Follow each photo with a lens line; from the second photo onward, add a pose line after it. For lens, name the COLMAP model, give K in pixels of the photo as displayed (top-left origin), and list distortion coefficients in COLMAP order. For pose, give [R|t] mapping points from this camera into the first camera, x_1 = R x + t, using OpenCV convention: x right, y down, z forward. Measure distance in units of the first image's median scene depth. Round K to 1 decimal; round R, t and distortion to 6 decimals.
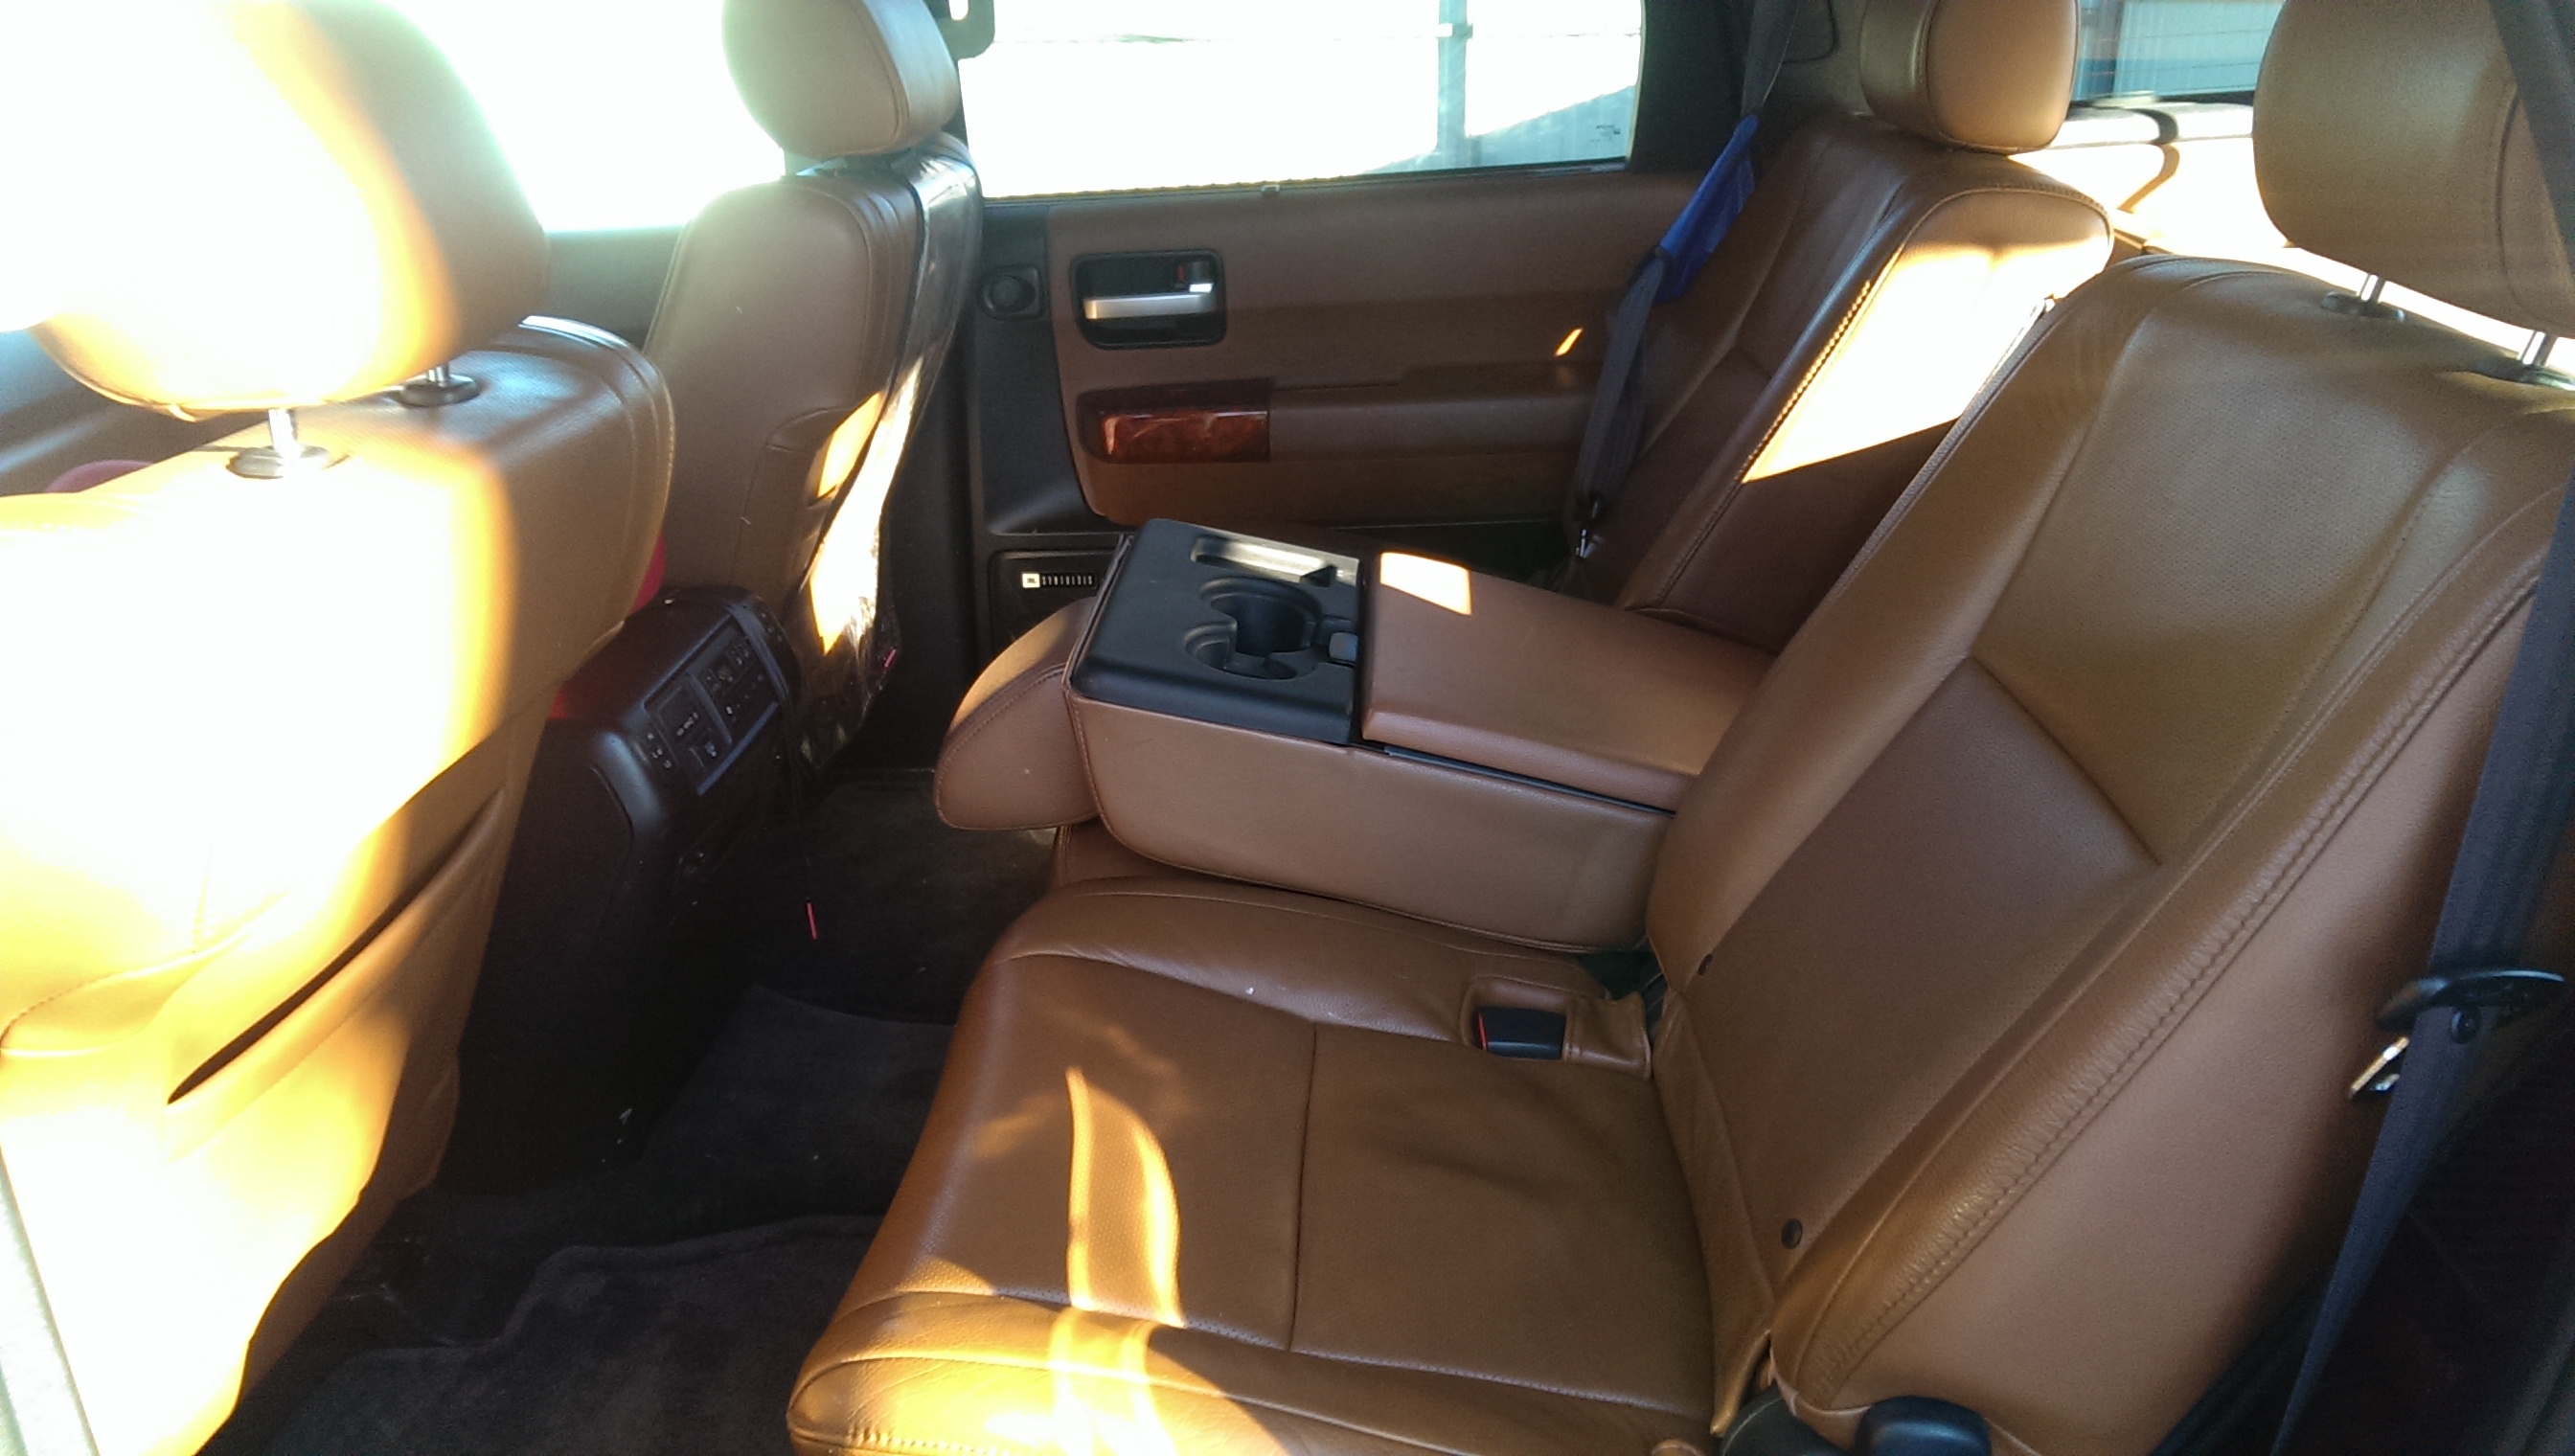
lens RADIAL K [[1819.1, 0, 1342.9], [0, 1819.1, 716.5], [0, 0, 1]] dist [0.087219, -0.129733]
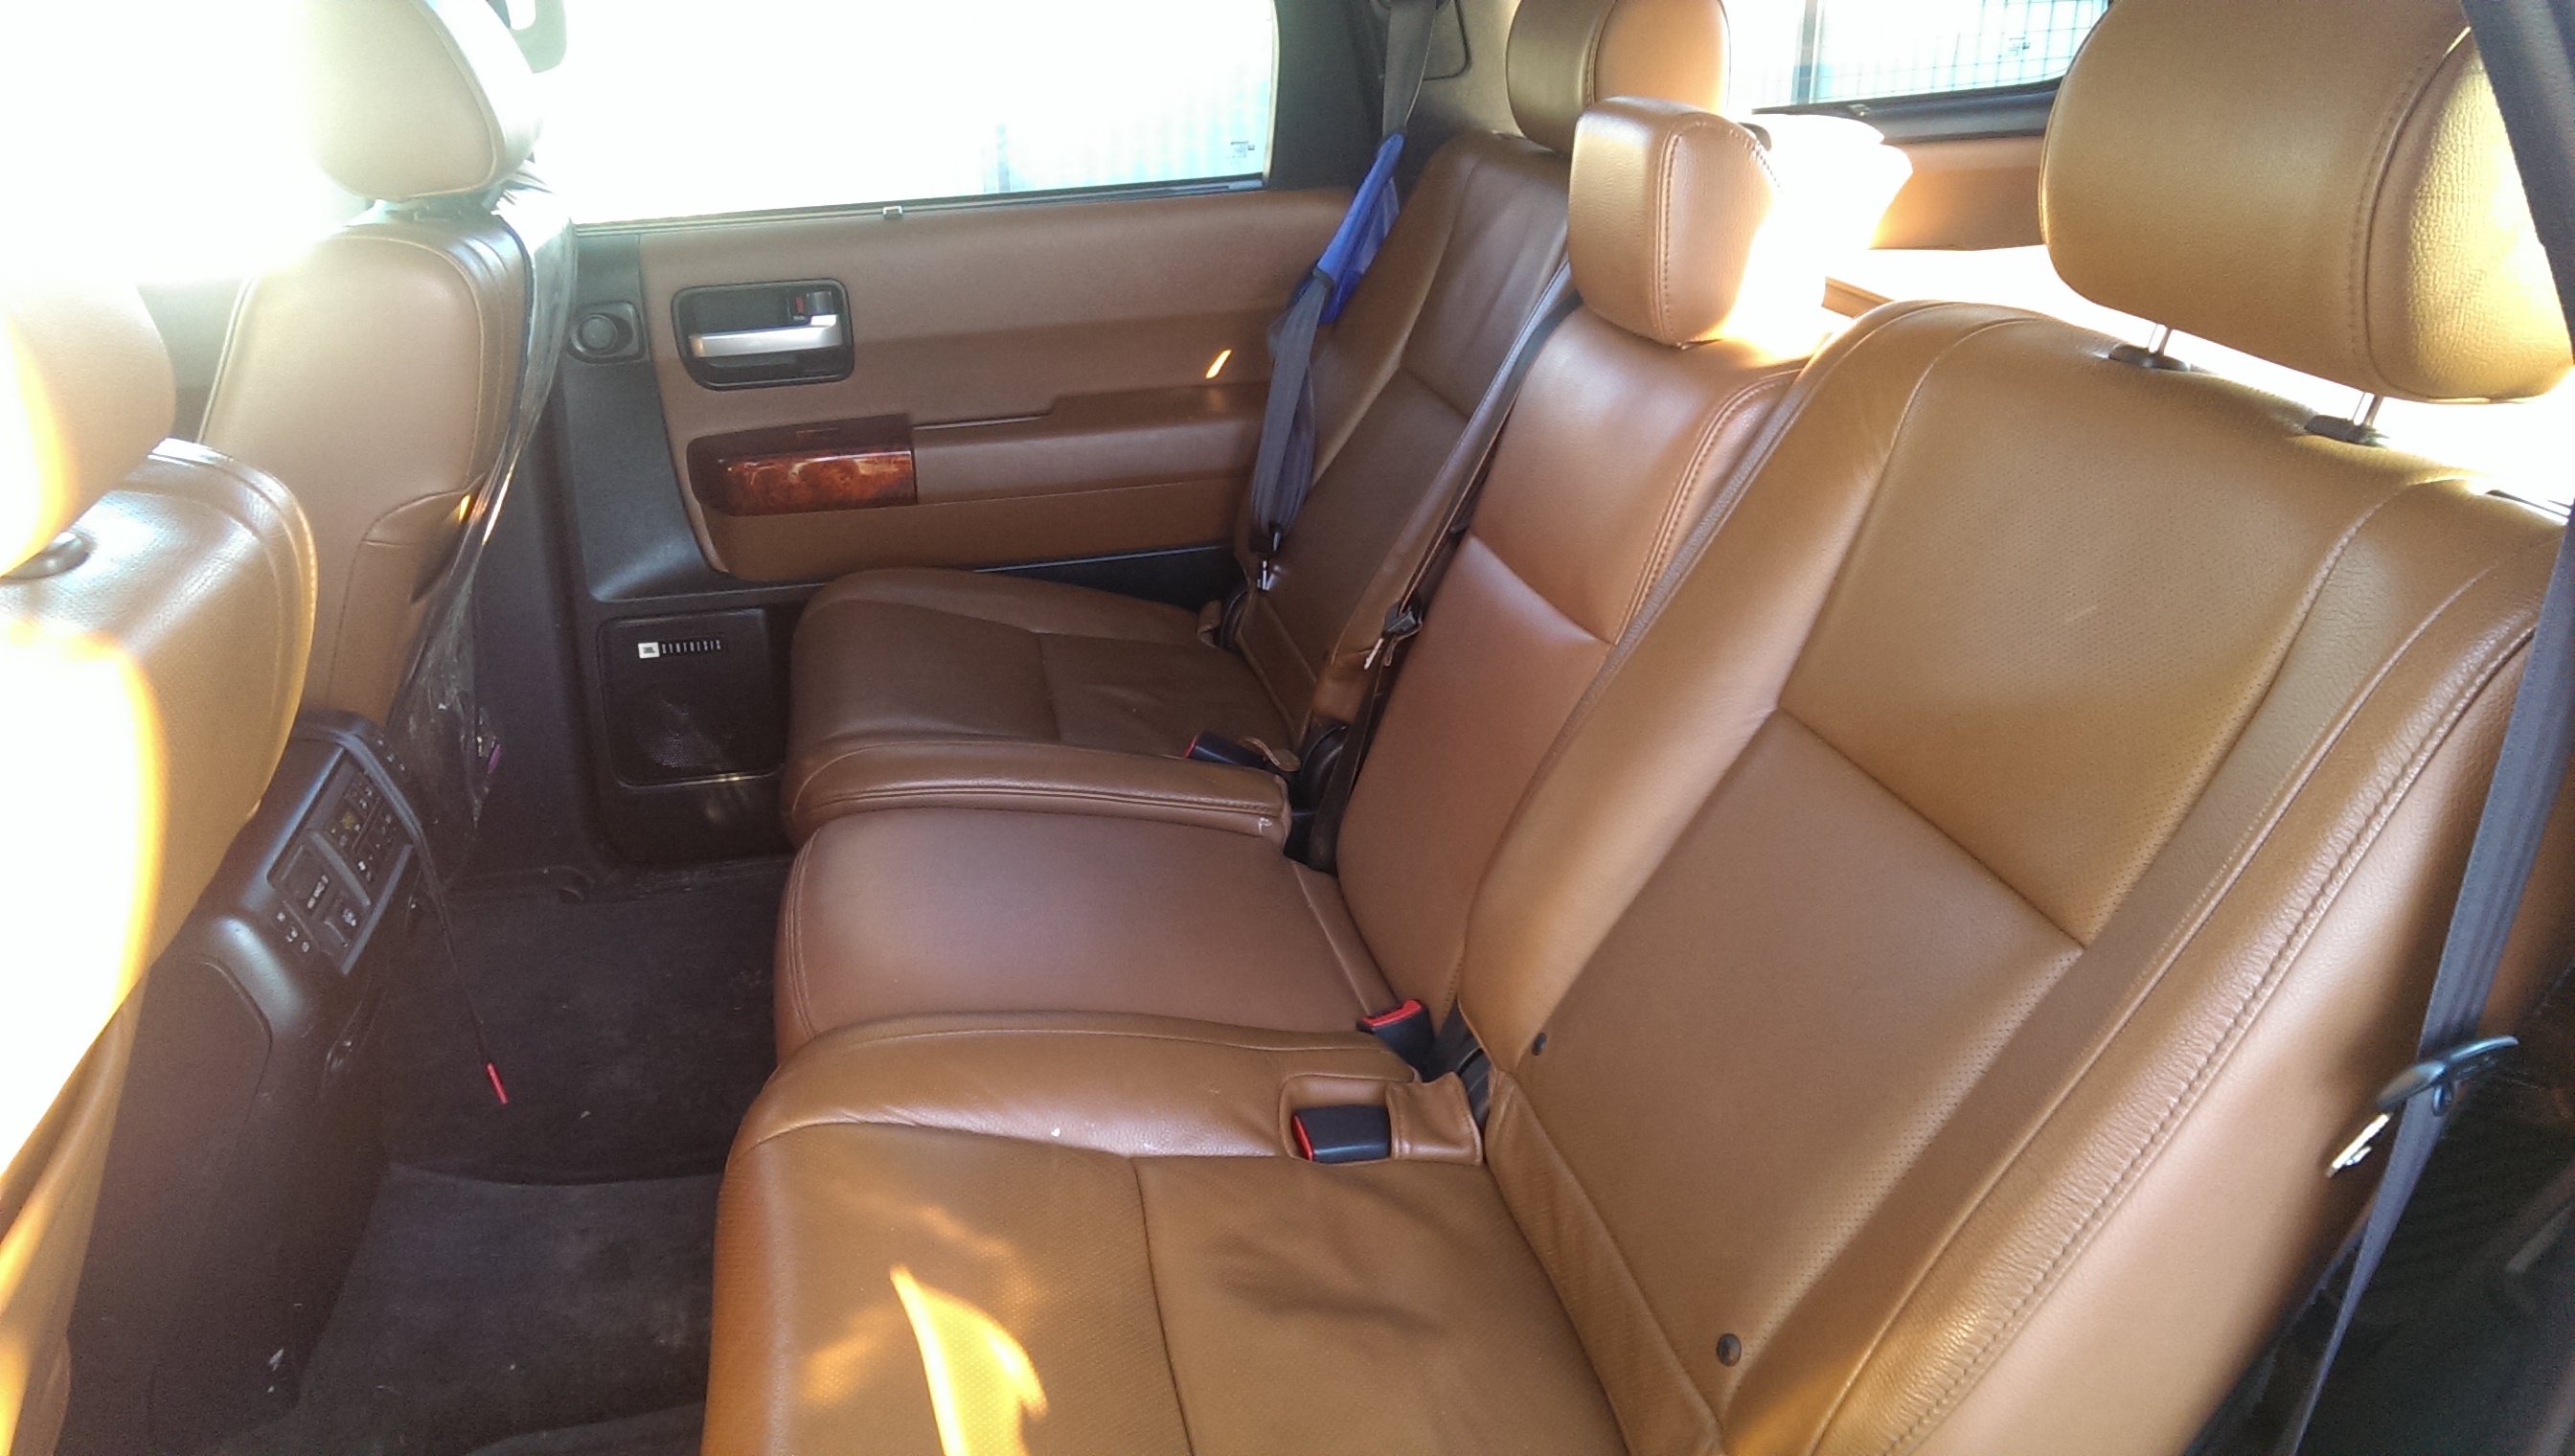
lens RADIAL K [[1819.1, 0, 1342.9], [0, 1819.1, 716.5], [0, 0, 1]] dist [0.087219, -0.129733]
pose [[0.967929, -0.083111, 0.237076, -0.094395], [0.080940, 0.996540, 0.018895, -0.051573], [-0.237826, 0.000900, 0.971307, 0.070664]]
